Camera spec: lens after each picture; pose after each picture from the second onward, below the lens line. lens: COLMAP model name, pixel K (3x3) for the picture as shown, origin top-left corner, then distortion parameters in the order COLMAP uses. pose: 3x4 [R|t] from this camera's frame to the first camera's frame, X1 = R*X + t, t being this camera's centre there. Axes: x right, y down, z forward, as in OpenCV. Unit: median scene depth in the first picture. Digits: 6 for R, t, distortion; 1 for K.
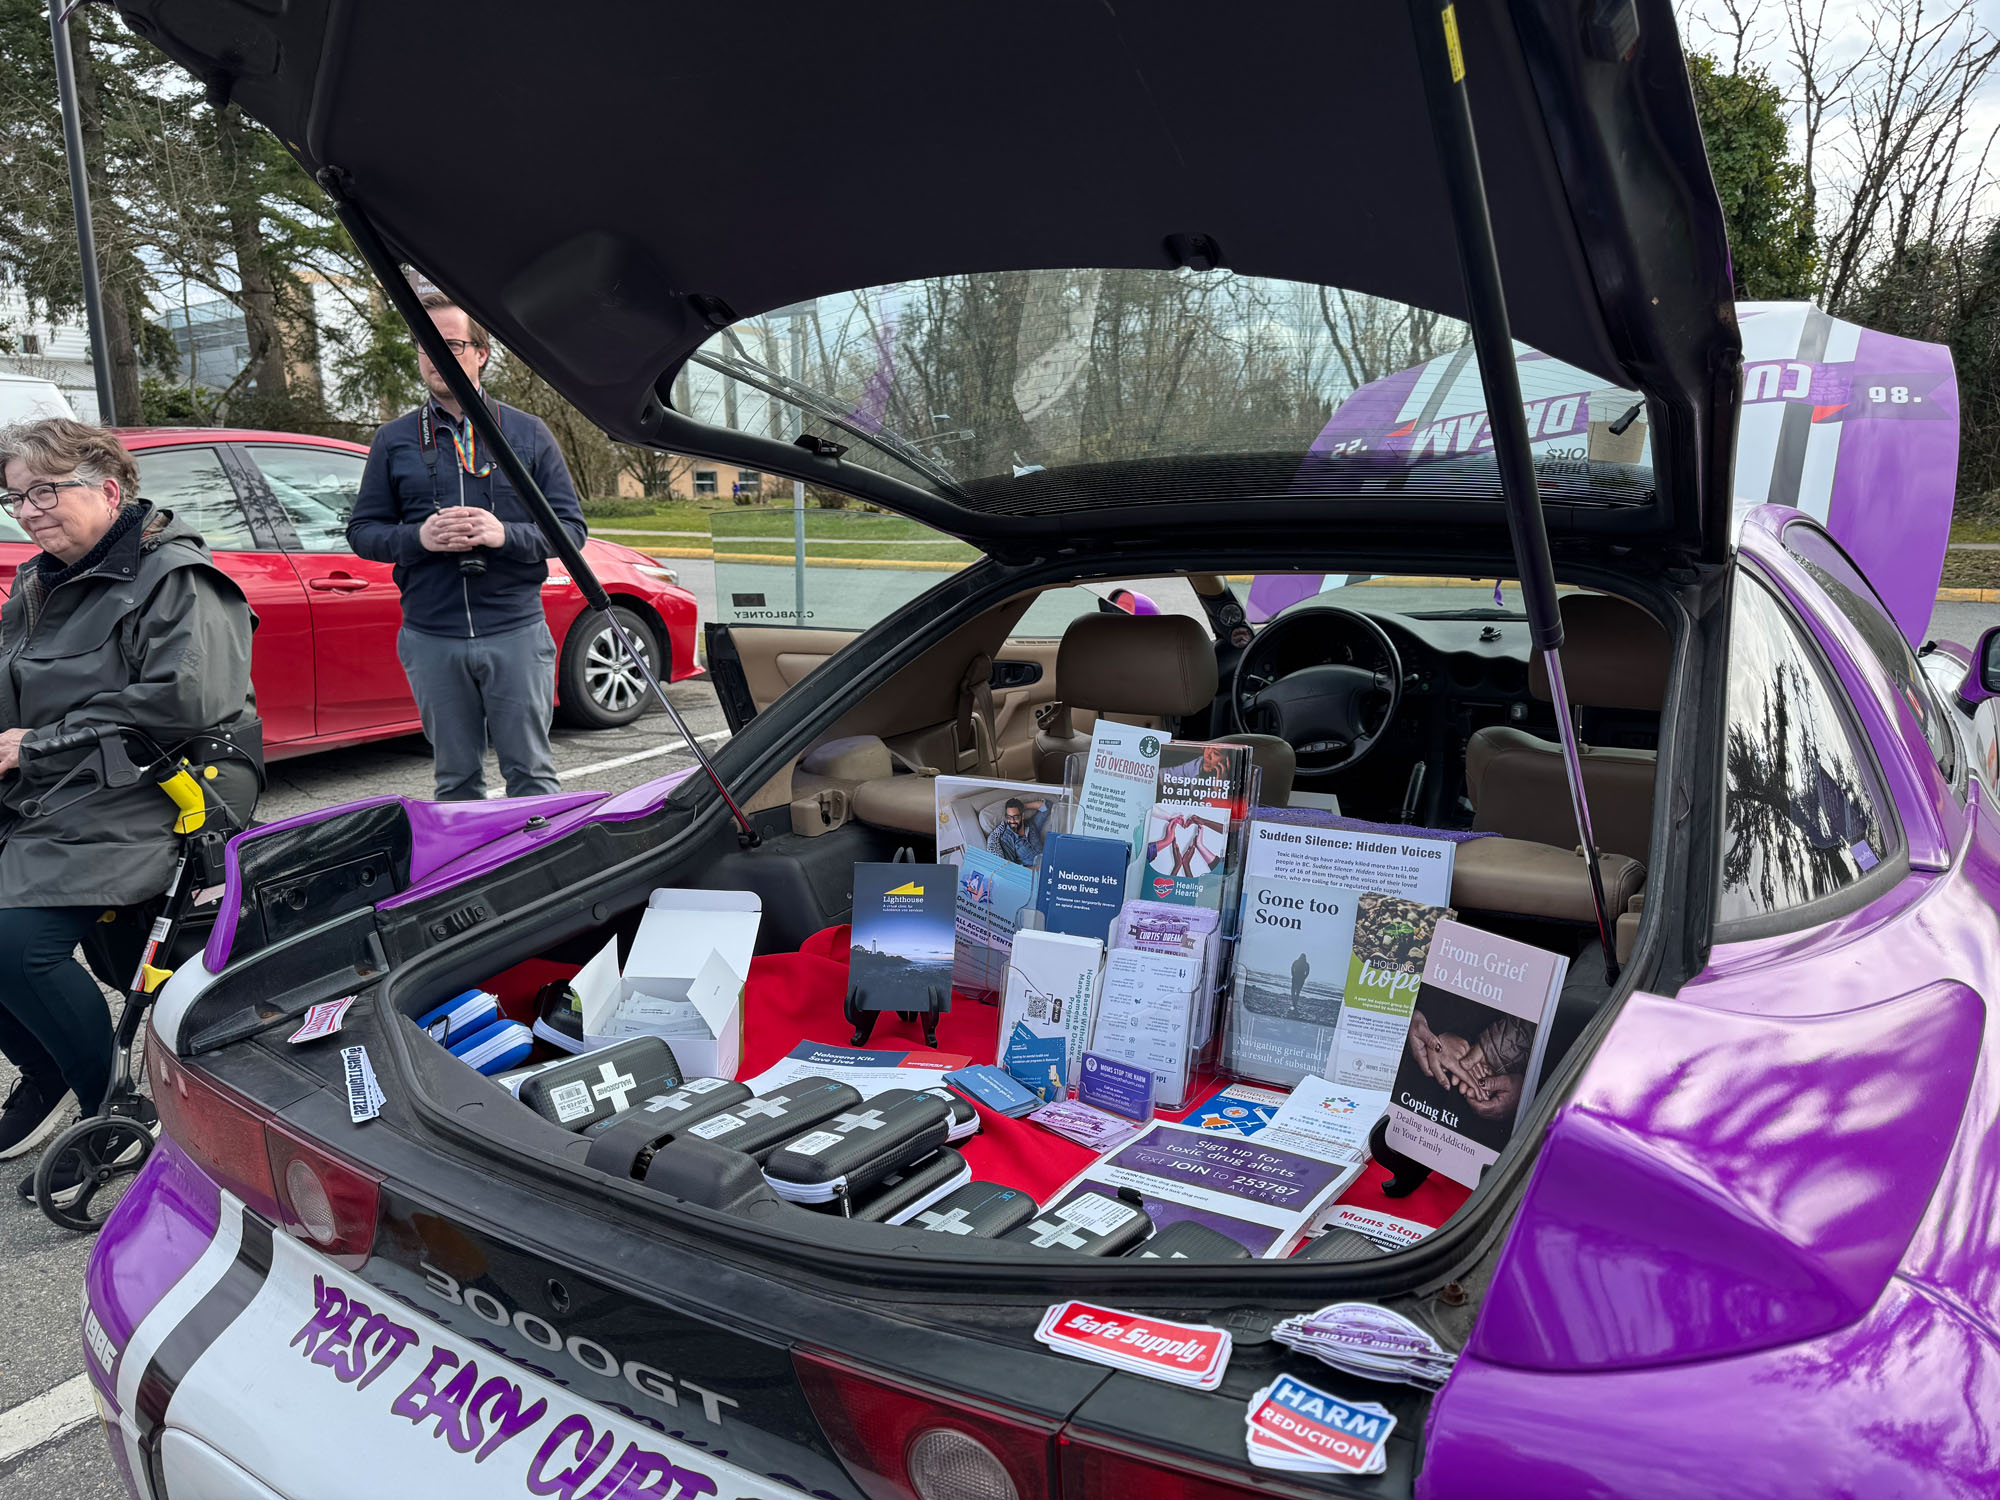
lens RADIAL K [[1403.0, 0, 1000.6], [0, 1403.0, 750.1], [0, 0, 1]] dist [0.043561, -0.037261]
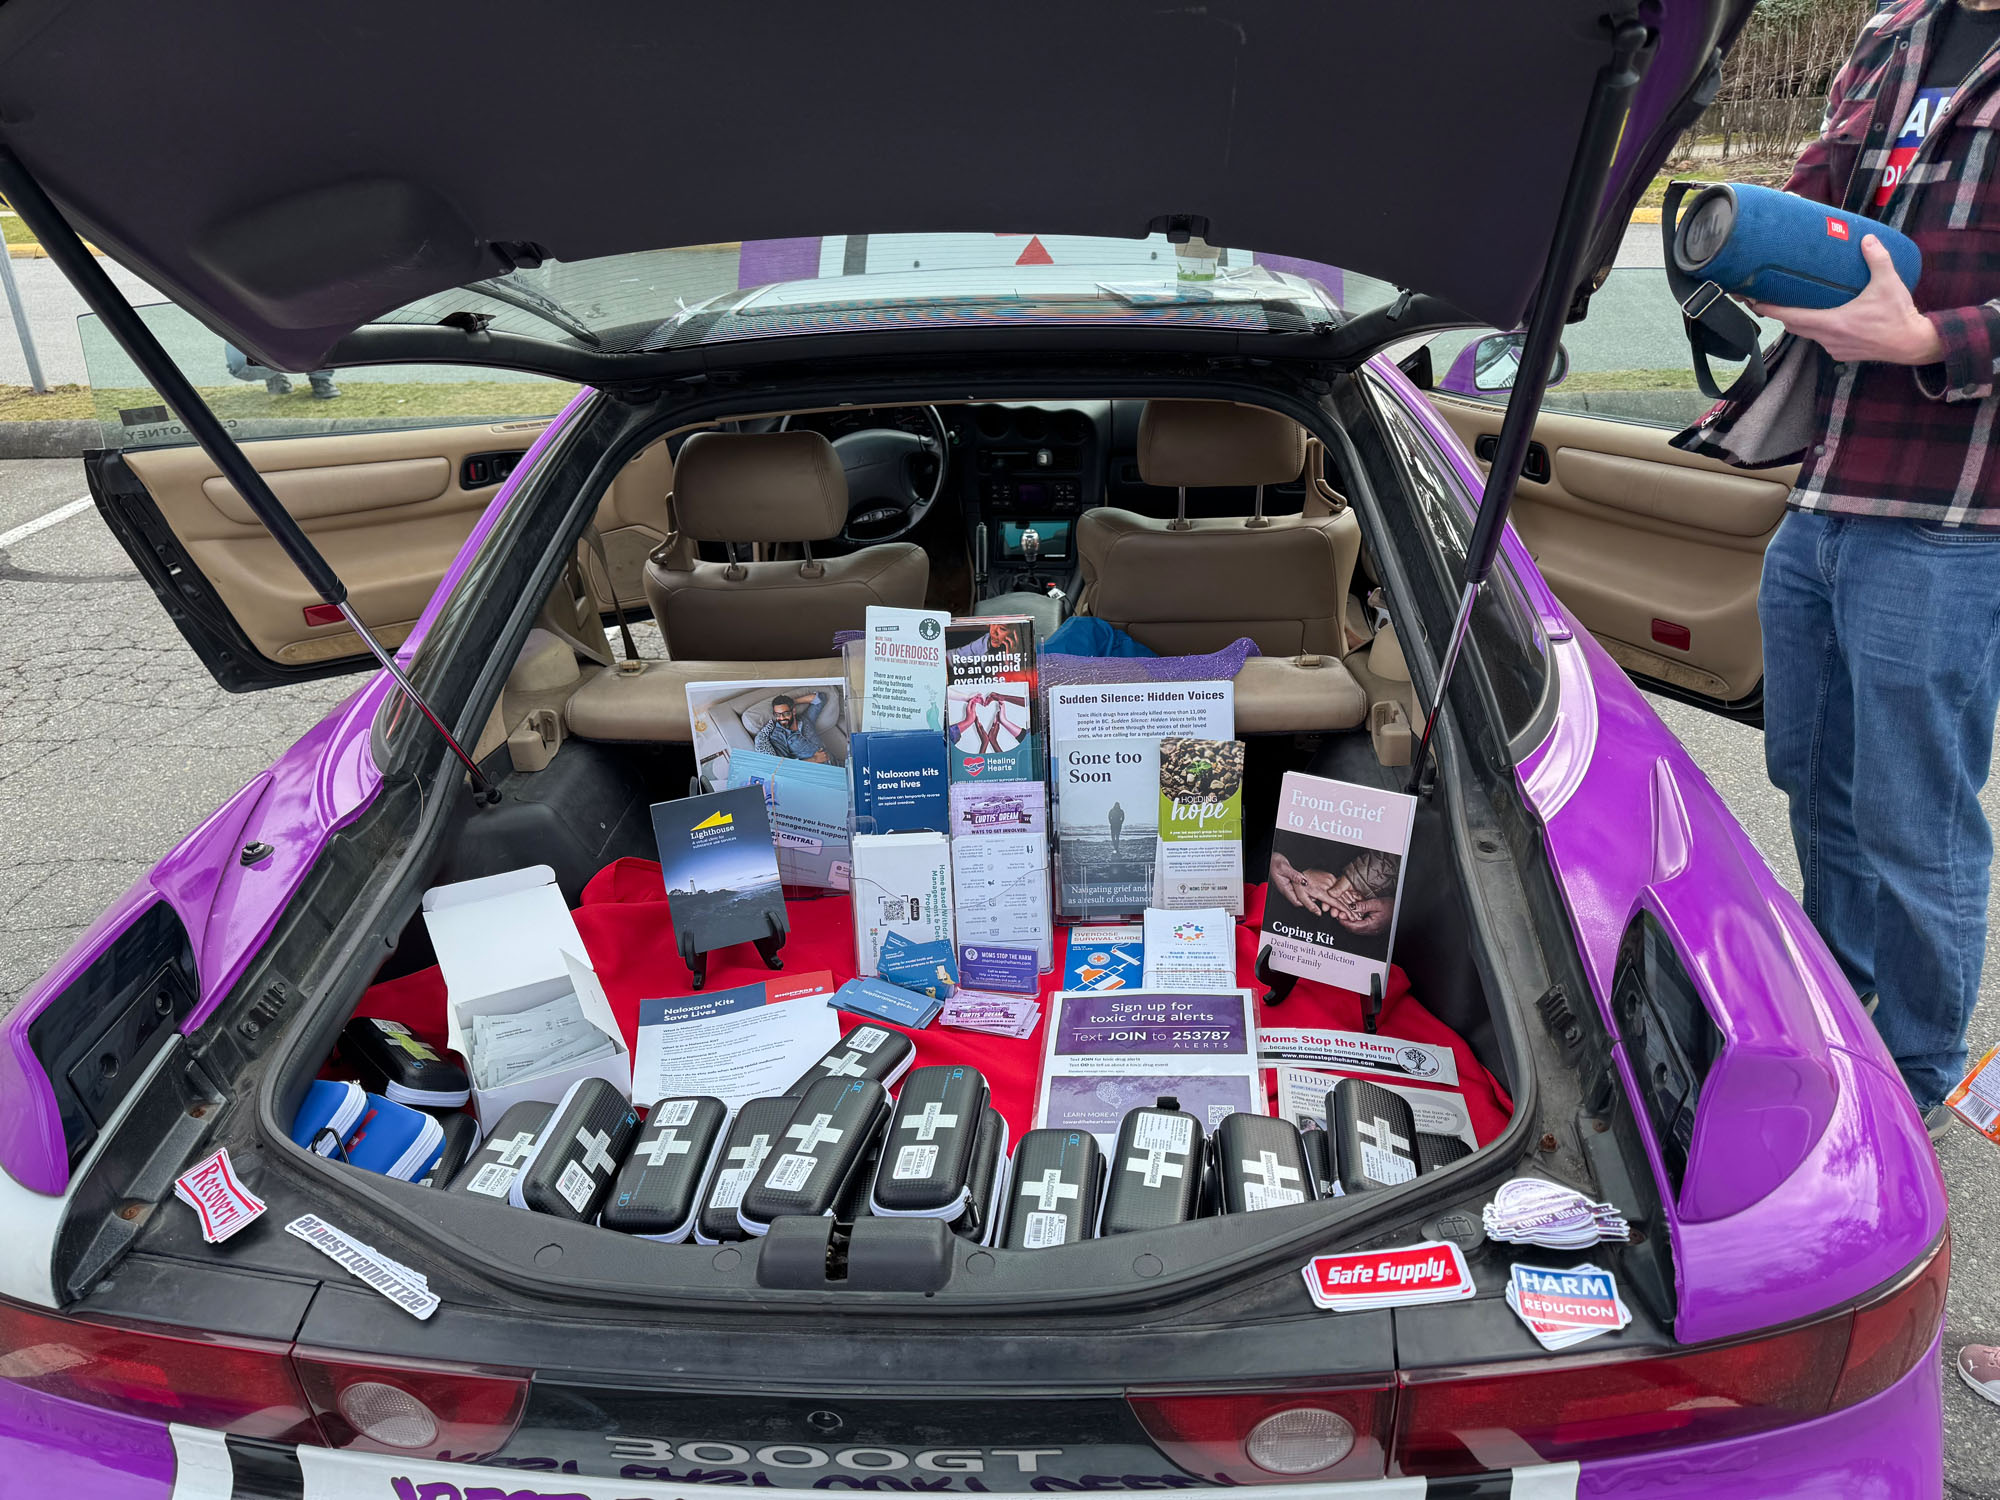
lens RADIAL K [[1403.0, 0, 1004.2], [0, 1403.0, 733.5], [0, 0, 1]] dist [0.043561, -0.037261]
pose [[0.875004, -0.219355, 0.431568, -0.308103], [0.114086, 0.959782, 0.256522, -0.188926], [-0.470480, -0.175221, 0.864839, 0.095389]]
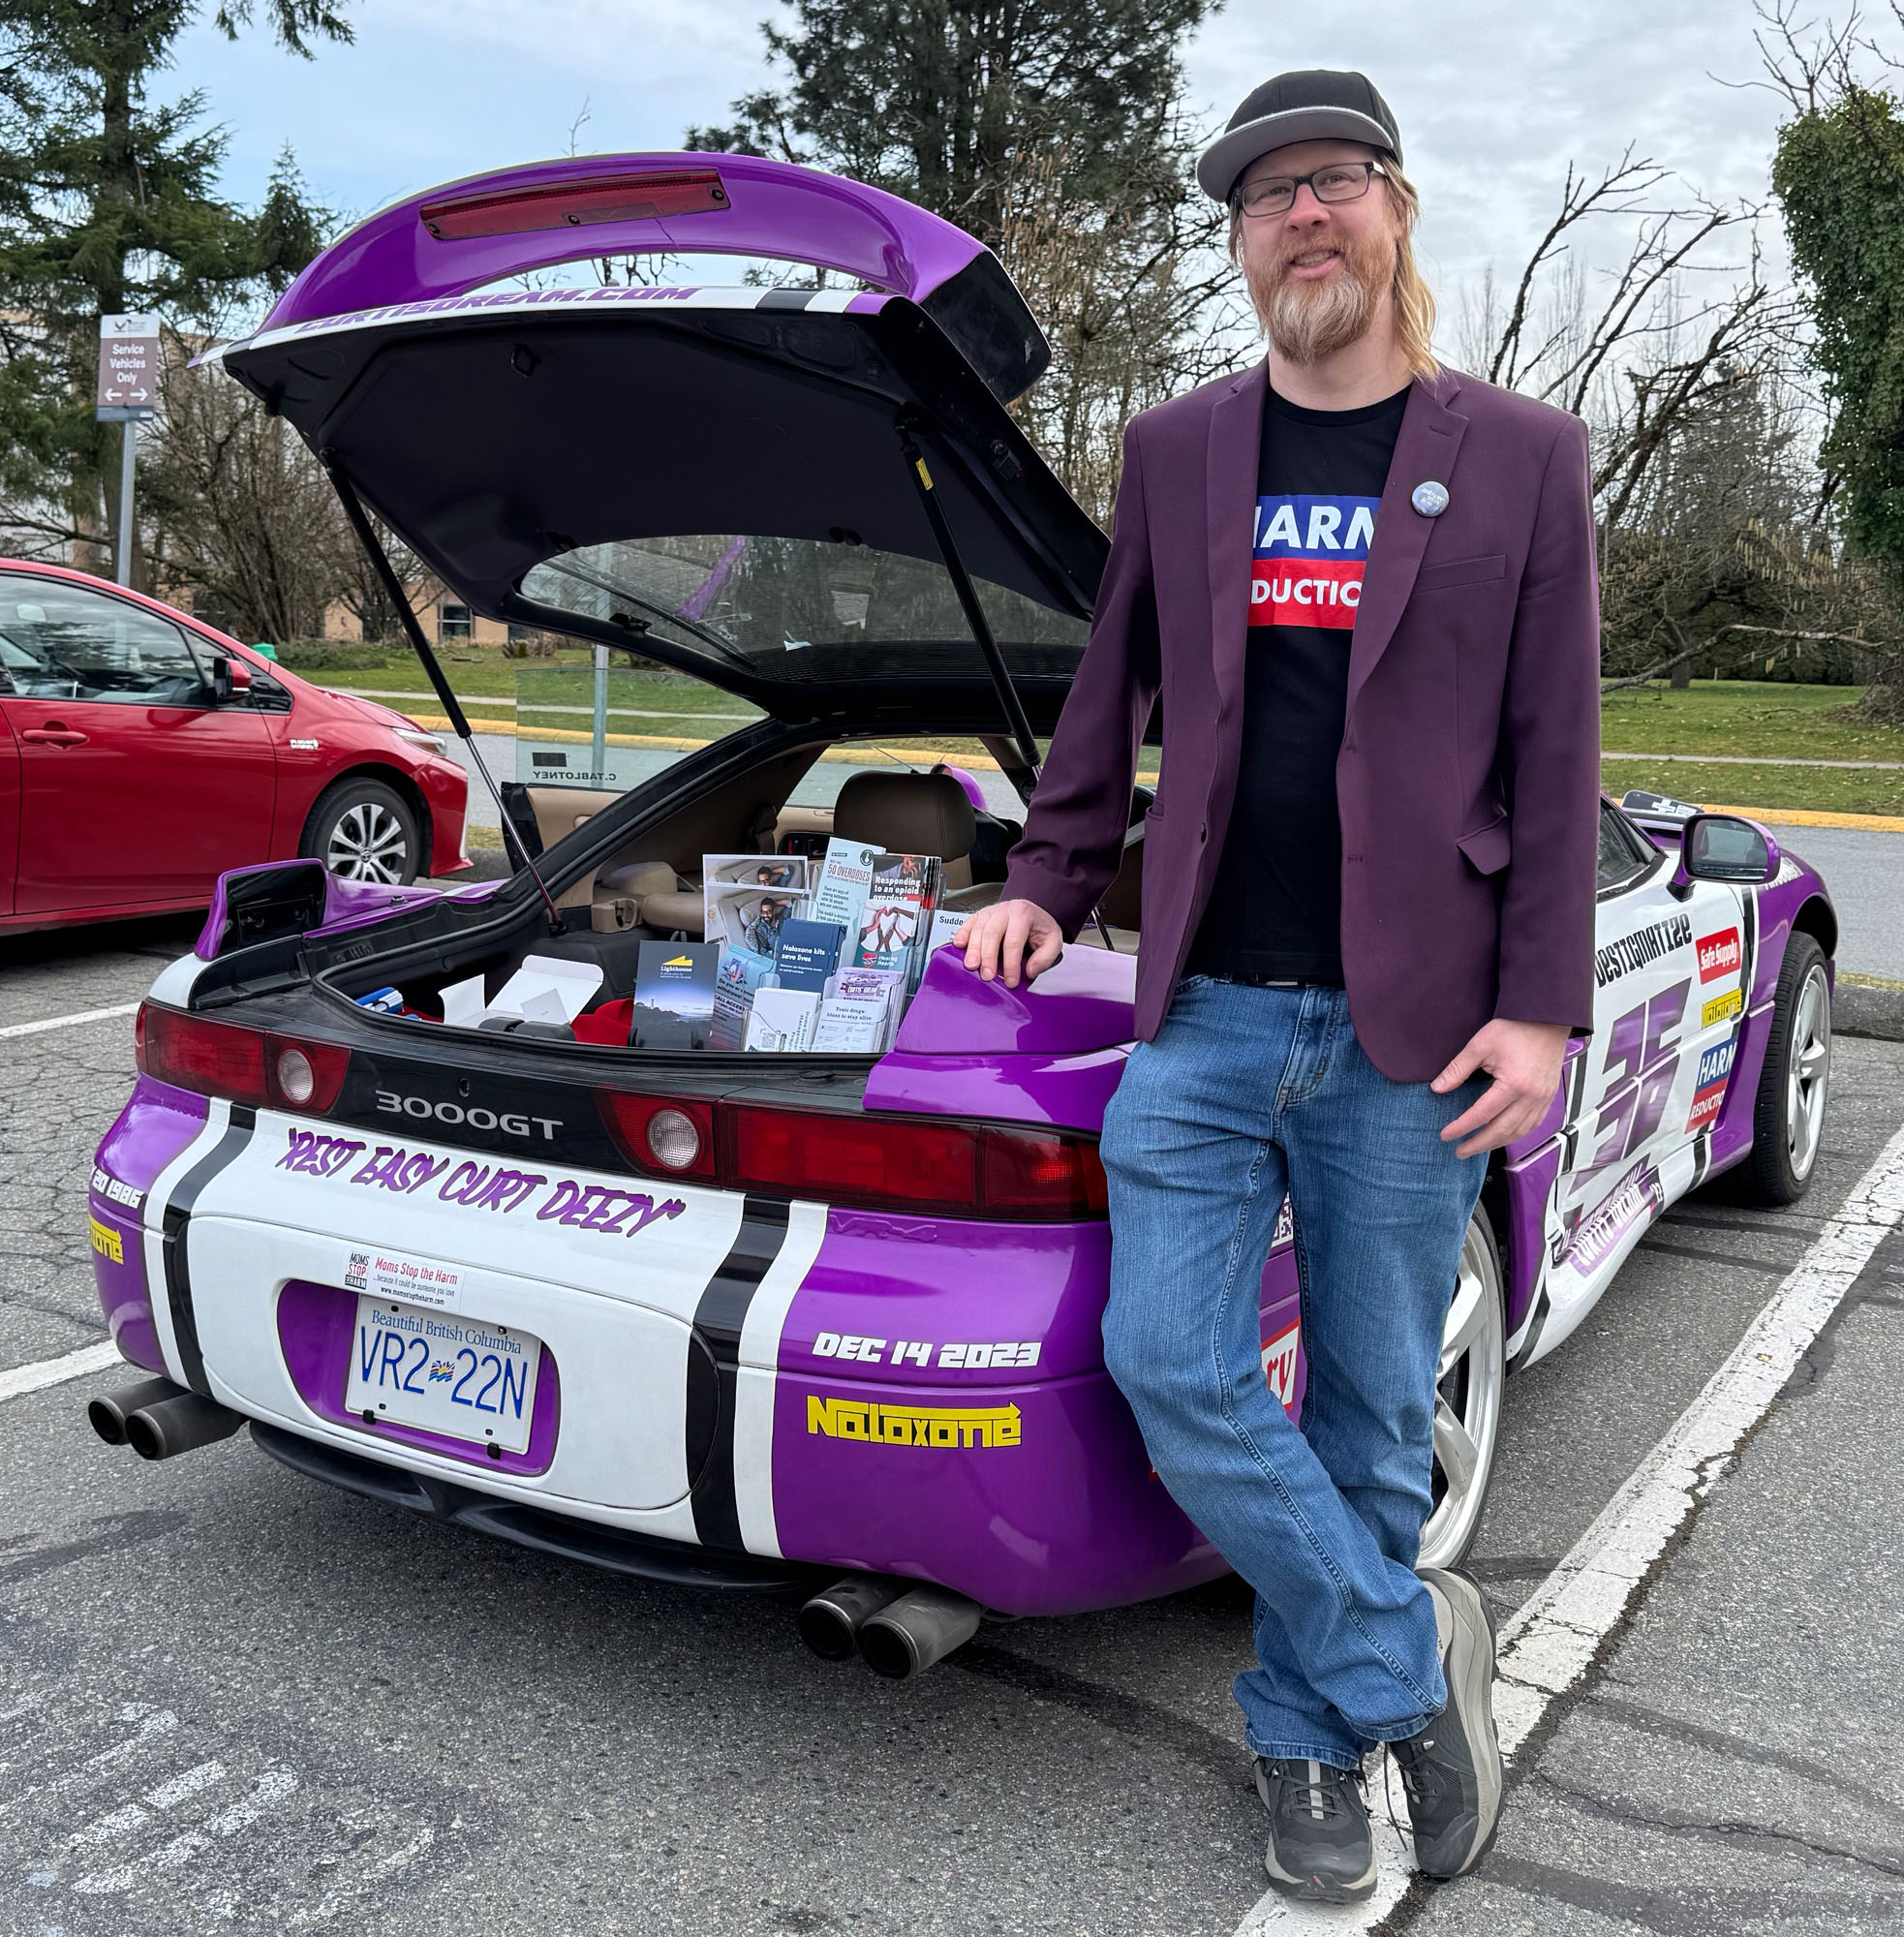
lens RADIAL K [[2290.9, 0, 952.7], [0, 2290.9, 853.5], [0, 0, 1]] dist [0.041709, 0.000000]
pose [[0.999217, 0.036069, 0.016238, 0.155575], [-0.034388, 0.994973, -0.094053, 0.199856], [-0.019549, 0.093421, 0.995435, -1.185238]]
